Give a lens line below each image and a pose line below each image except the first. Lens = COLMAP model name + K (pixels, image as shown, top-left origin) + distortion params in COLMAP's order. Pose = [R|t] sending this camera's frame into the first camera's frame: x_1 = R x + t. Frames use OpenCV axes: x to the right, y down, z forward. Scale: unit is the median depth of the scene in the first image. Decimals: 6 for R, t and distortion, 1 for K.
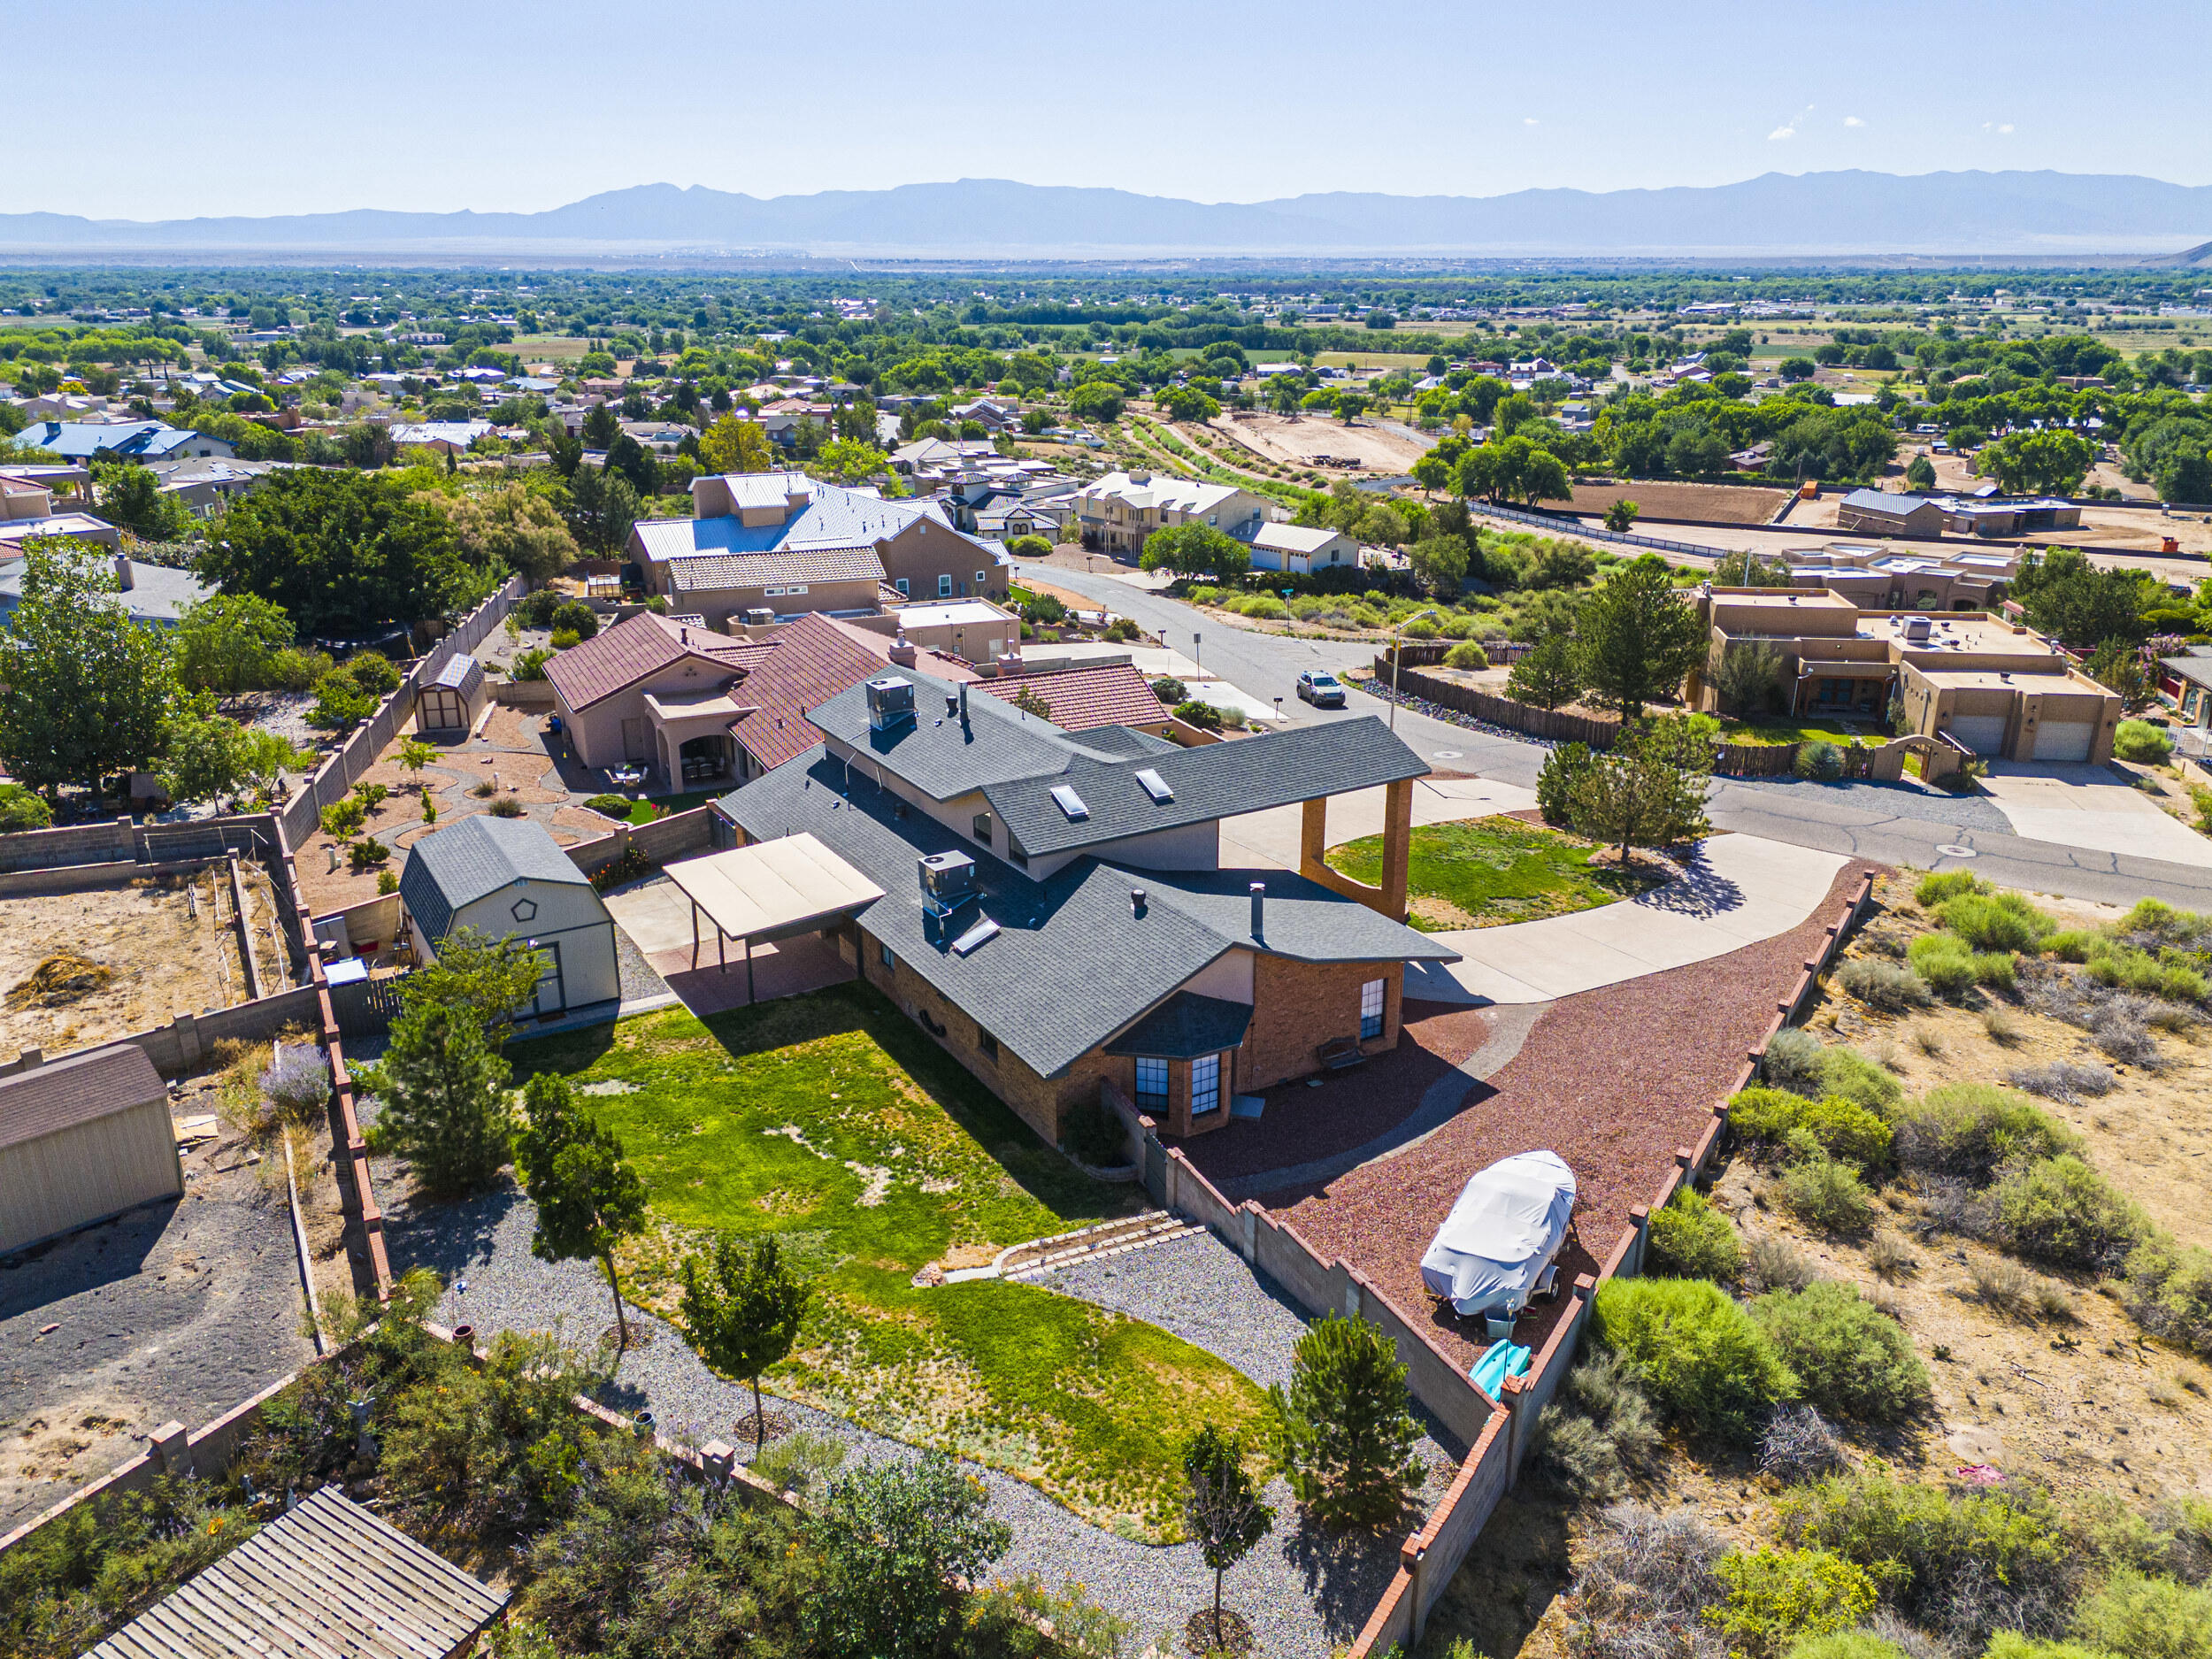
lens RADIAL K [[1625.7, 0, 1106.0], [0, 1625.7, 829.5], [0, 0, 1]] dist [0.101518, -0.117533]
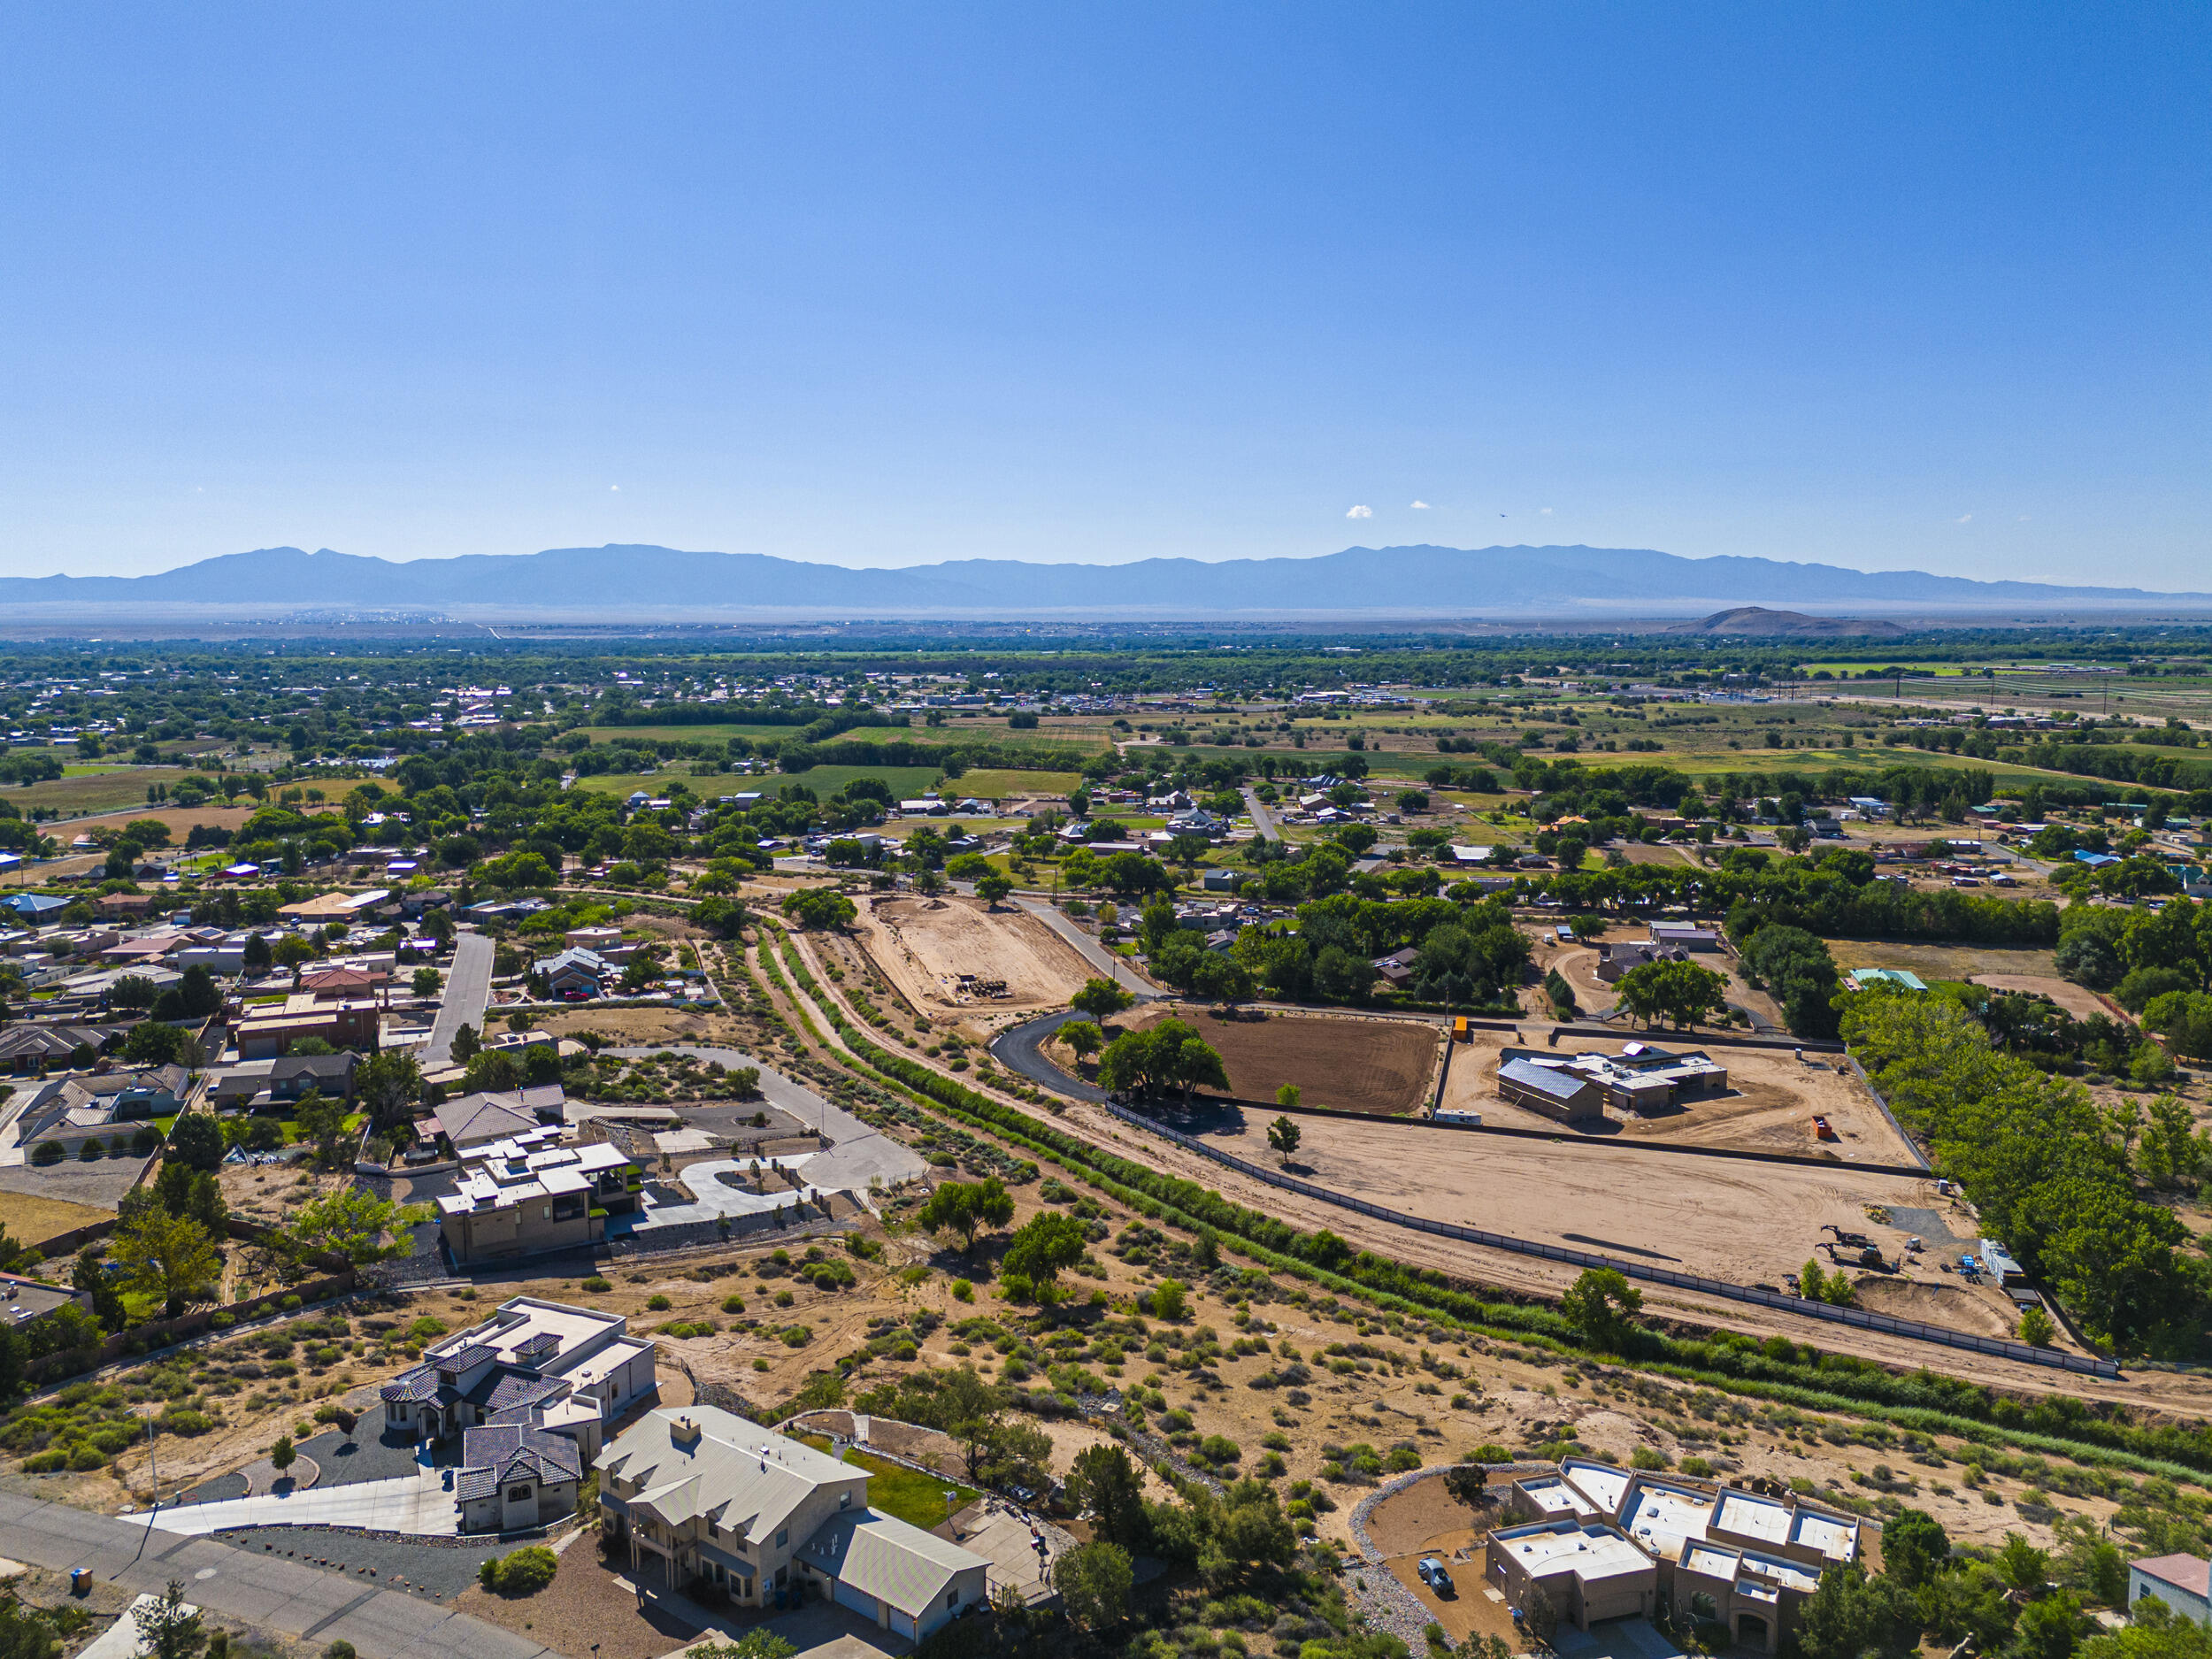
lens RADIAL K [[1625.7, 0, 1106.0], [0, 1625.7, 829.5], [0, 0, 1]] dist [0.101518, -0.117533]
pose [[0.978500, -0.029895, 0.204069, 0.016528], [0.070358, 0.978472, -0.194019, -0.087480], [-0.193875, 0.204205, 0.959538, 0.054220]]
